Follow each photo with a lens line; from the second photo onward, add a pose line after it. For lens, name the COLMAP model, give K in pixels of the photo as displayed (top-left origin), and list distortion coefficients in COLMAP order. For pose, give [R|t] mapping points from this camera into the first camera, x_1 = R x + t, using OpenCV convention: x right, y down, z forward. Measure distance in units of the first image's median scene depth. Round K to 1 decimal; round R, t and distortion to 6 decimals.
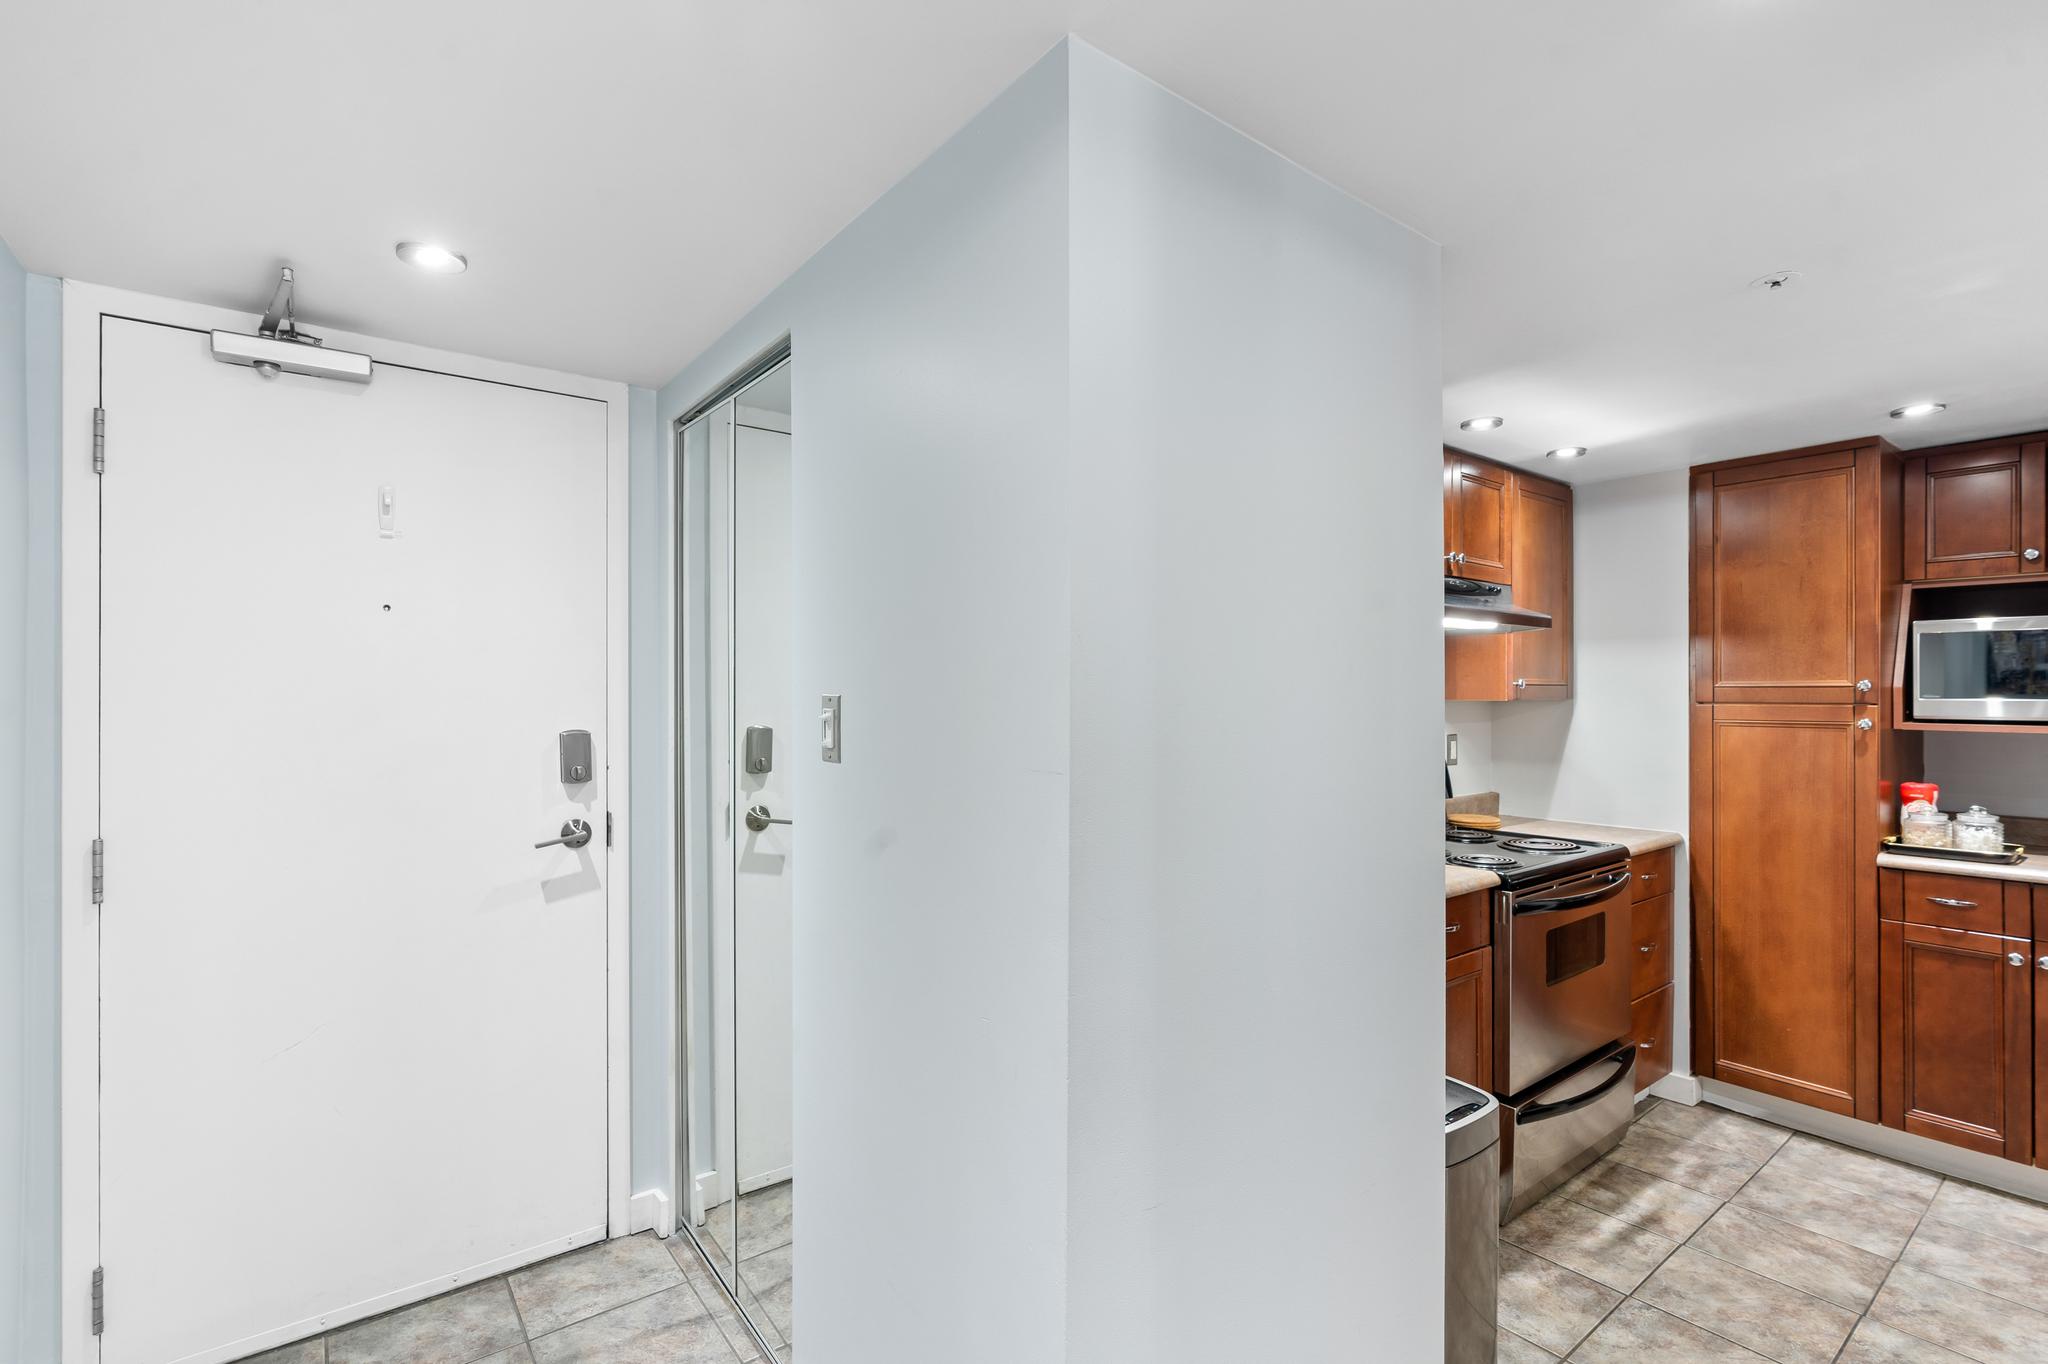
lens RADIAL K [[941.7, 0, 1022.7], [0, 941.7, 691.7], [0, 0, 1]] dist [0.000769, 0.000721]
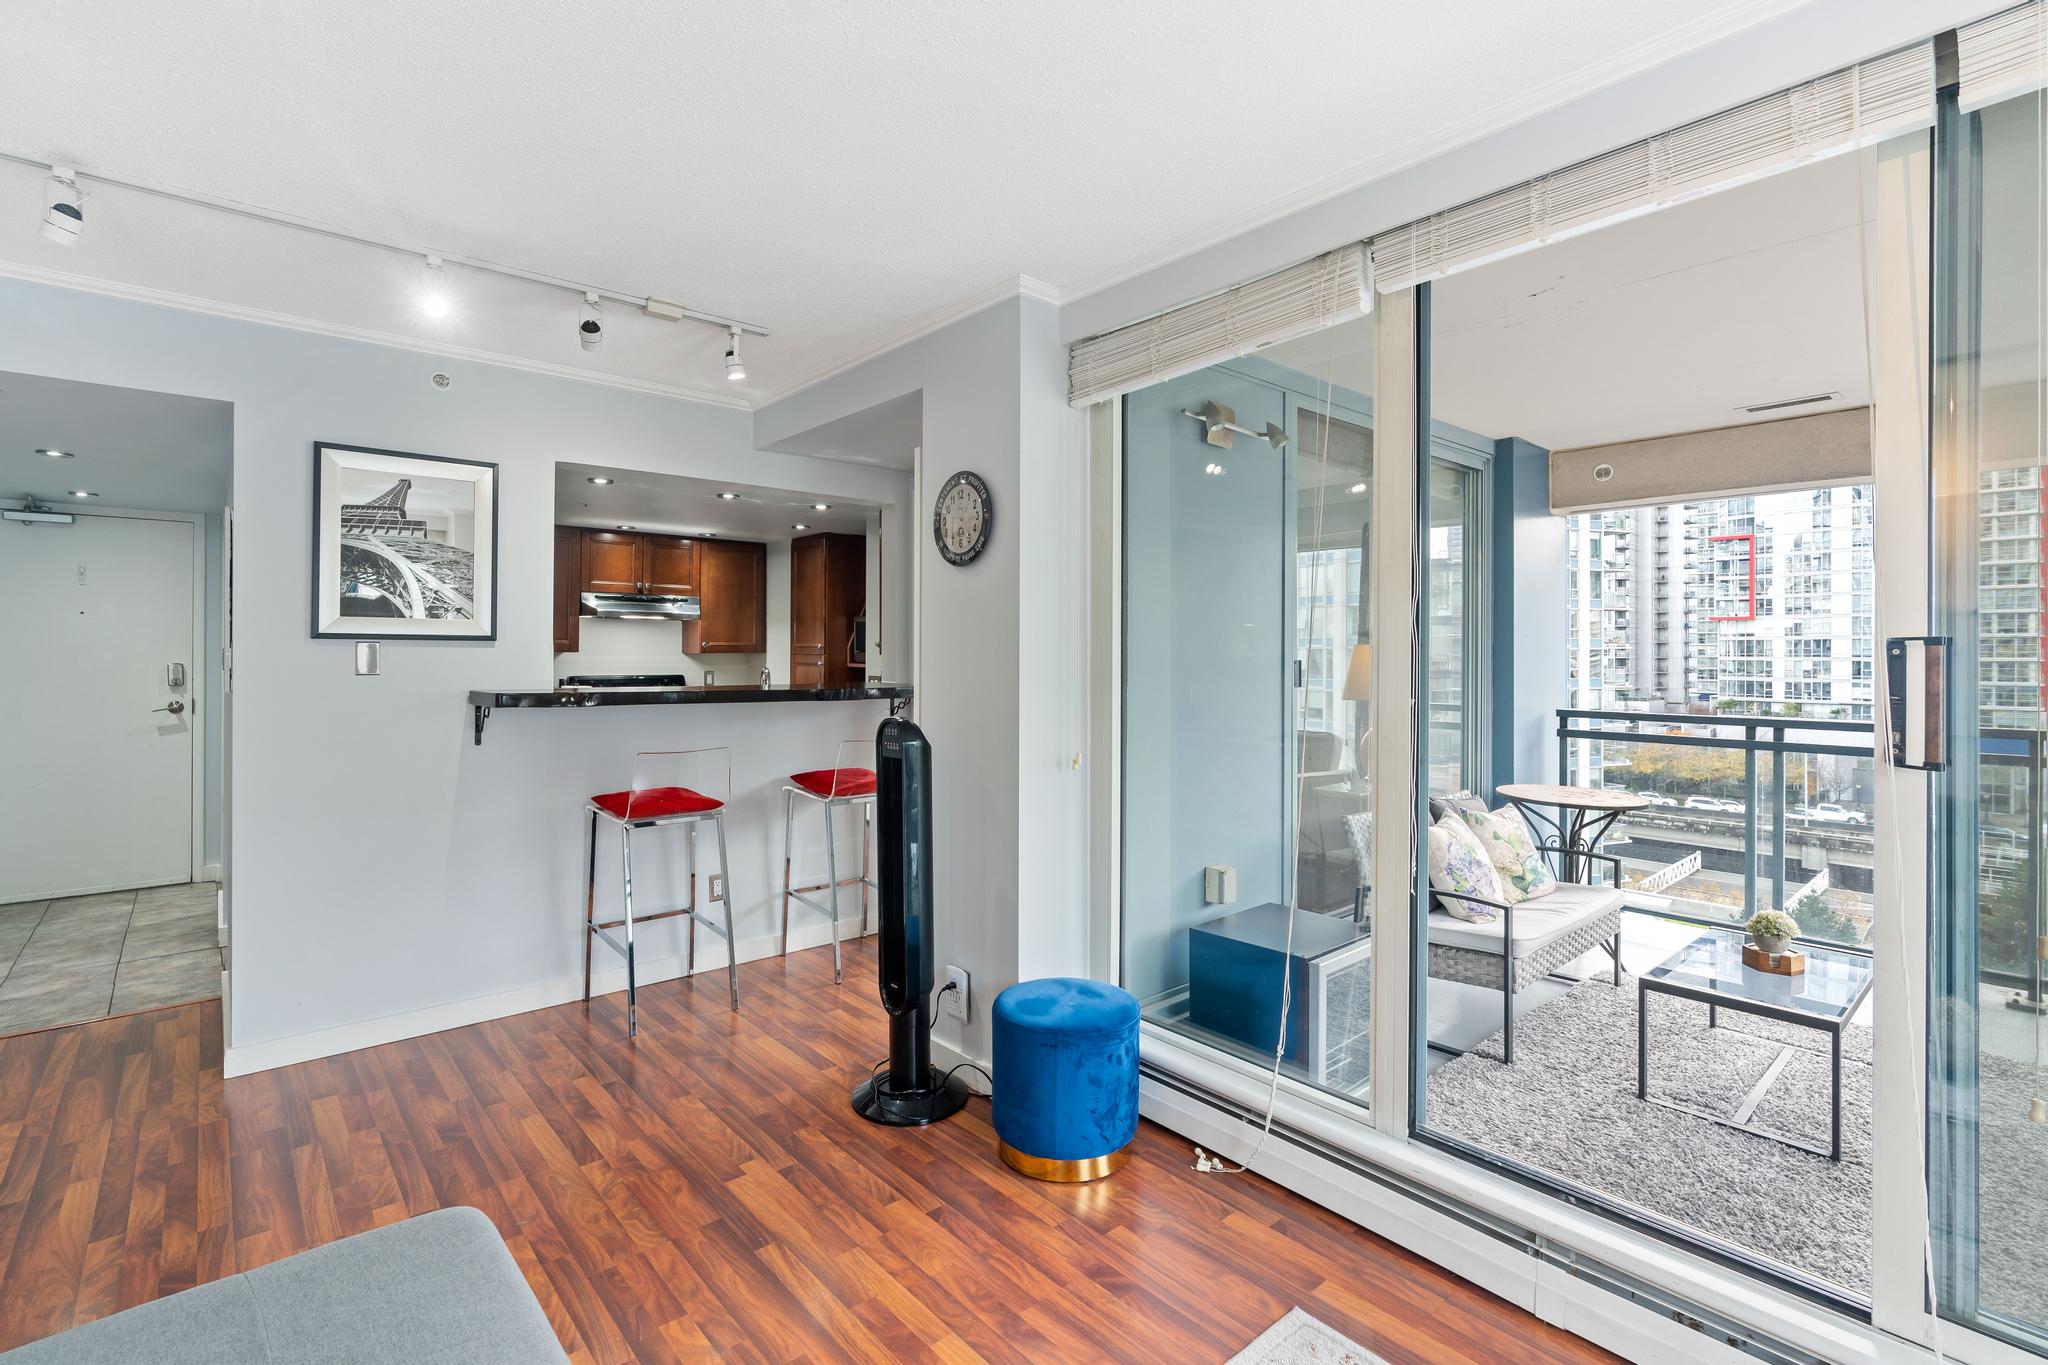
lens RADIAL K [[934.0, 0, 1016.8], [0, 934.0, 651.8], [0, 0, 1]] dist [-0.004345, 0.000152]
pose [[0.998138, 0.001625, 0.060970, 1.186341], [-0.001637, 0.999999, 0.000149, 0.006199], [-0.060970, -0.000248, 0.998140, -1.160884]]
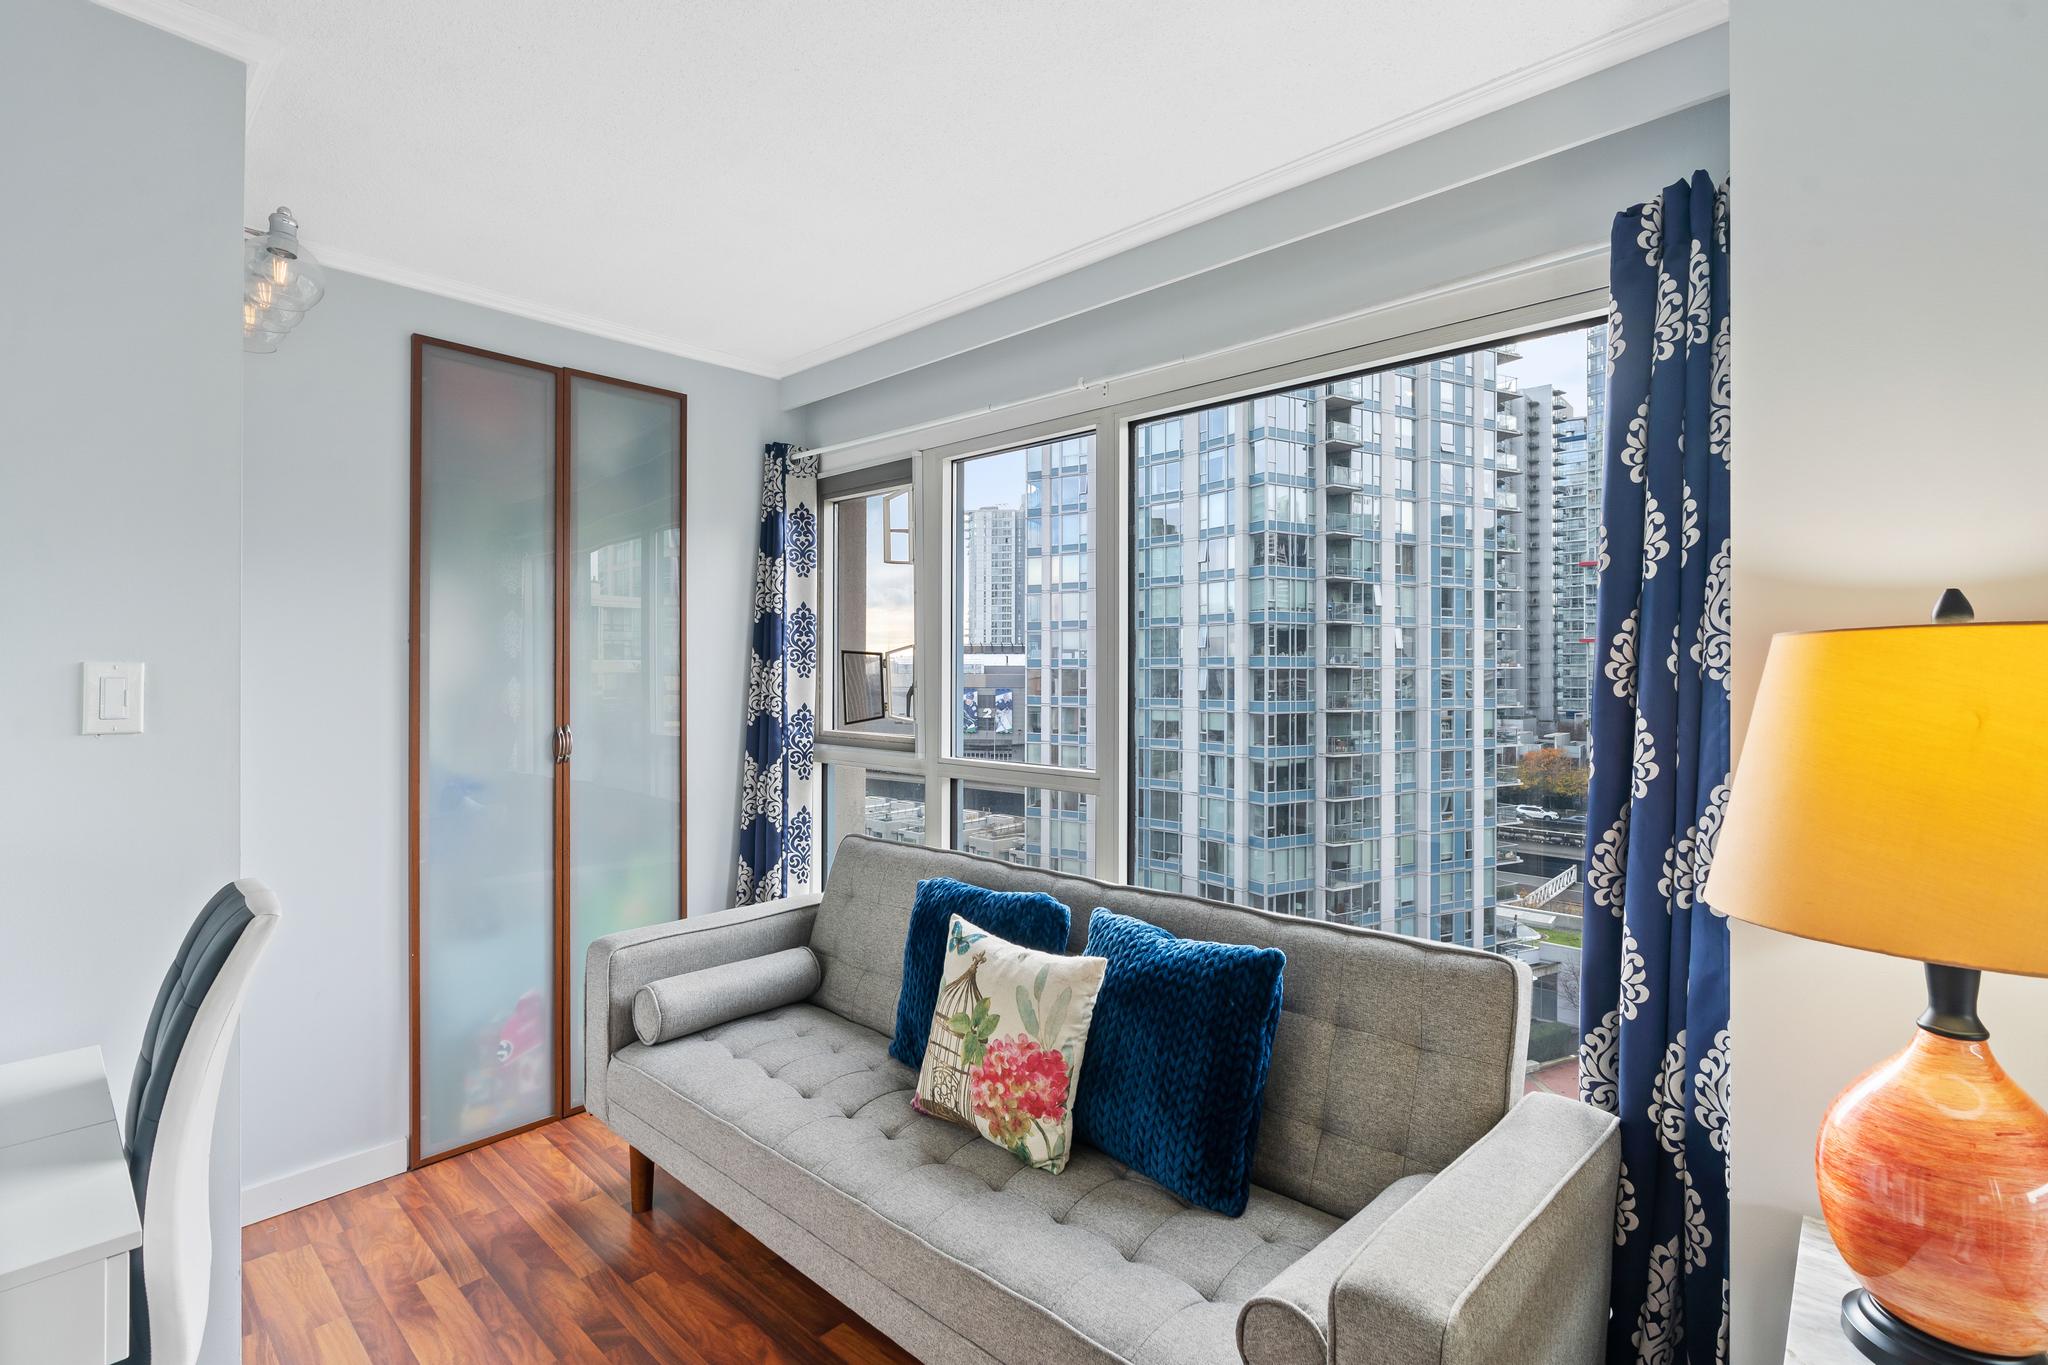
lens RADIAL K [[932.4, 0, 1023.9], [0, 932.4, 670.1], [0, 0, 1]] dist [-0.004226, -0.000127]
pose [[0.985052, 0.001868, 0.172247, 1.618721], [-0.001516, 0.999996, -0.002174, 0.008781], [-0.172250, 0.001880, 0.985051, 0.316460]]
